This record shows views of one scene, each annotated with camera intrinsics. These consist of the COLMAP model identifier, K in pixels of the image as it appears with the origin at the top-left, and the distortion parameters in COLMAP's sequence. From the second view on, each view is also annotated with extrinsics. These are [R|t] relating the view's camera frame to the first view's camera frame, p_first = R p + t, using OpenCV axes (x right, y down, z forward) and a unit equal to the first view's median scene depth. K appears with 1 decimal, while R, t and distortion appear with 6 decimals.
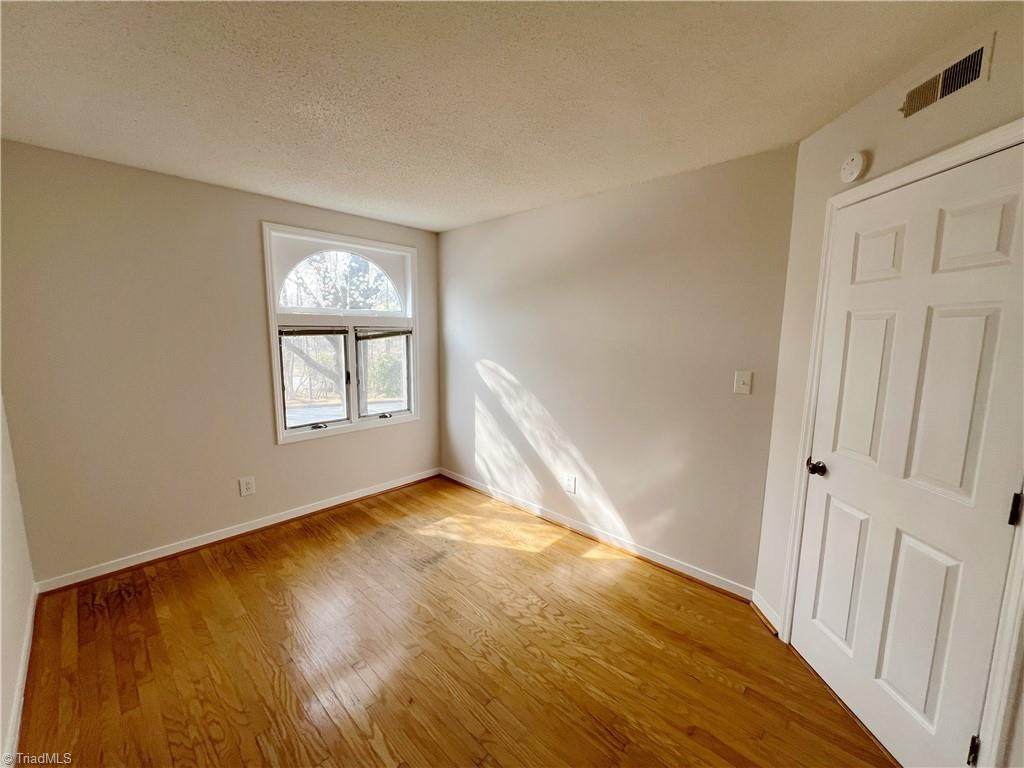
lens RADIAL K [[410.6, 0, 507.7], [0, 410.6, 388.1], [0, 0, 1]] dist [-0.000556, 0.000123]
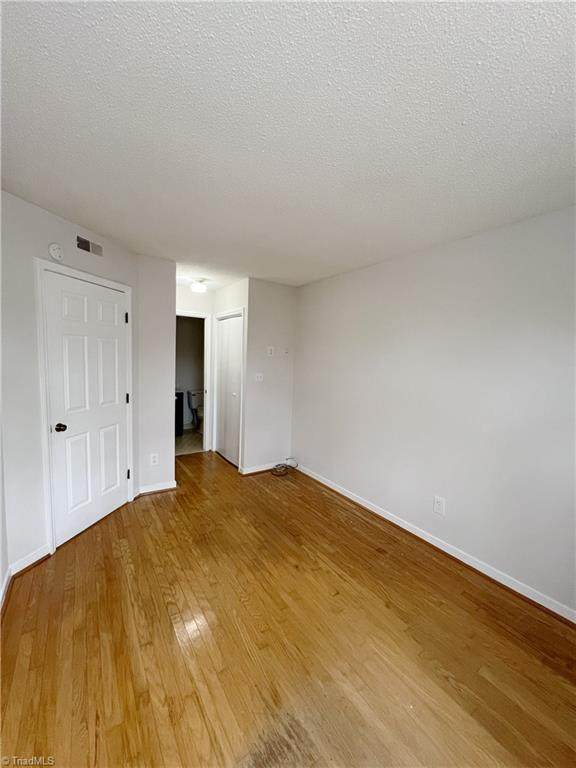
lens RADIAL K [[308.3, 0, 287.4], [0, 308.3, 384.7], [0, 0, 1]] dist [0.001528, 0.000466]
pose [[-0.976155, -0.067340, 0.206365, -0.358192], [-0.018195, 0.972702, 0.231342, -0.257758], [-0.216310, 0.222071, -0.950734, 1.807018]]
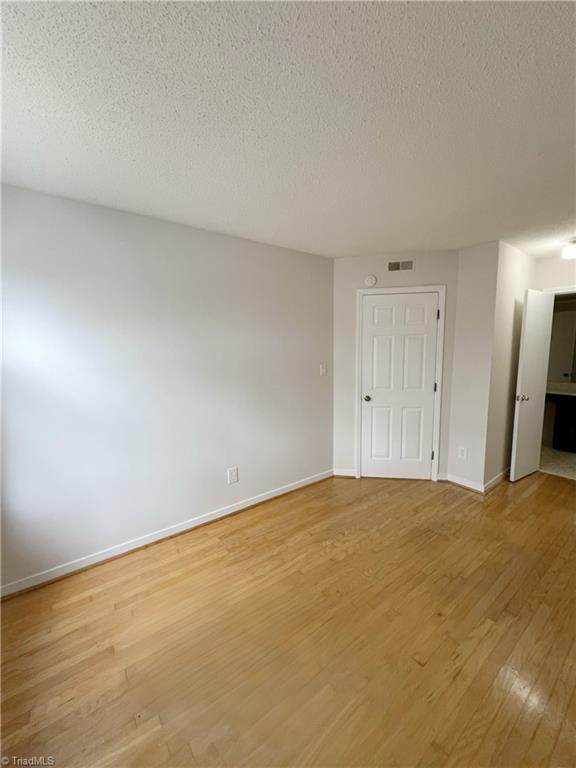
lens RADIAL K [[308.3, 0, 287.4], [0, 308.3, 384.7], [0, 0, 1]] dist [0.001528, 0.000466]
pose [[0.158141, -0.136387, 0.977952, -1.051041], [0.156894, 0.981303, 0.111484, -0.158003], [-0.974872, 0.135804, 0.176583, 1.046255]]
